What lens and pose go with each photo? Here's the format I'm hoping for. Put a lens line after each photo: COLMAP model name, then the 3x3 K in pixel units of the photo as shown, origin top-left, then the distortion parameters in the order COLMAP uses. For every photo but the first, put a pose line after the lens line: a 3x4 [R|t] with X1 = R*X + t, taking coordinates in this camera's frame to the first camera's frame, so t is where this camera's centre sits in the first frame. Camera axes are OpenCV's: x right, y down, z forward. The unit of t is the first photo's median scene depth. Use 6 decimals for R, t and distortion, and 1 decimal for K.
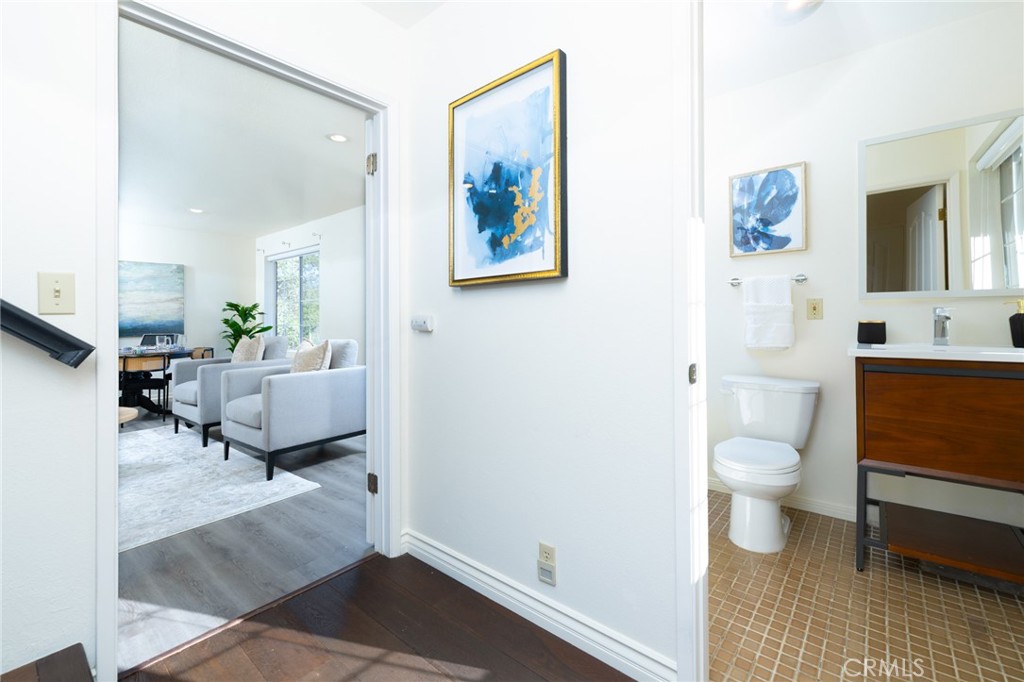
lens RADIAL K [[438.5, 0, 509.1], [0, 438.5, 326.3], [0, 0, 1]] dist [0.000185, -0.000715]
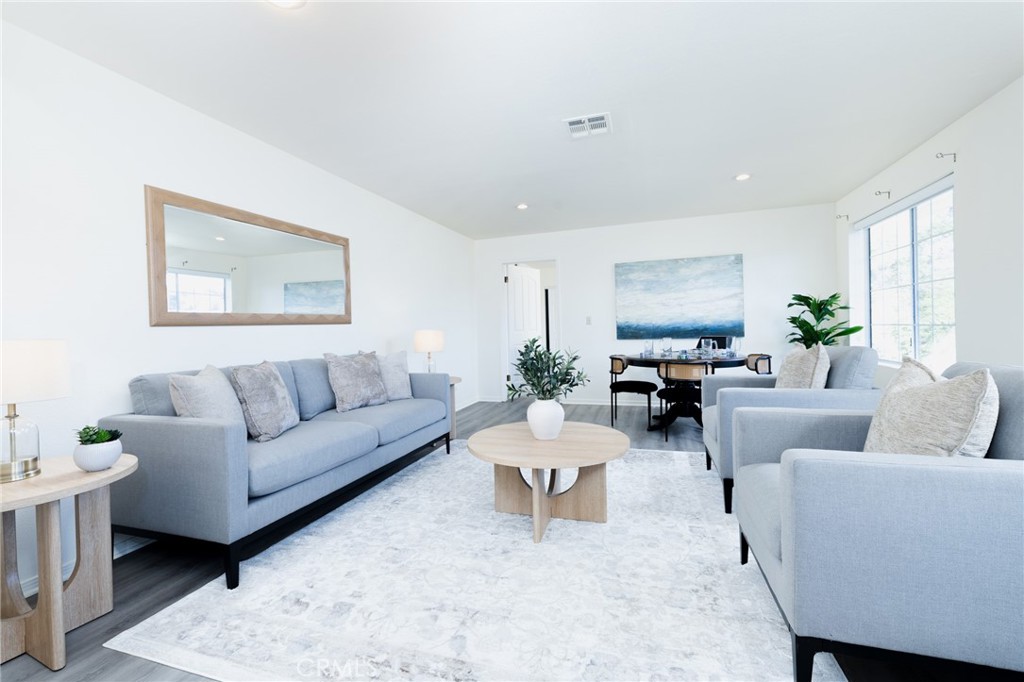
lens RADIAL K [[438.5, 0, 509.1], [0, 438.5, 326.3], [0, 0, 1]] dist [0.000185, -0.000715]
pose [[0.361292, -0.001909, -0.932451, -0.564789], [0.005717, 0.999984, 0.000168, -0.017794], [0.932435, -0.005392, 0.361297, 1.302889]]
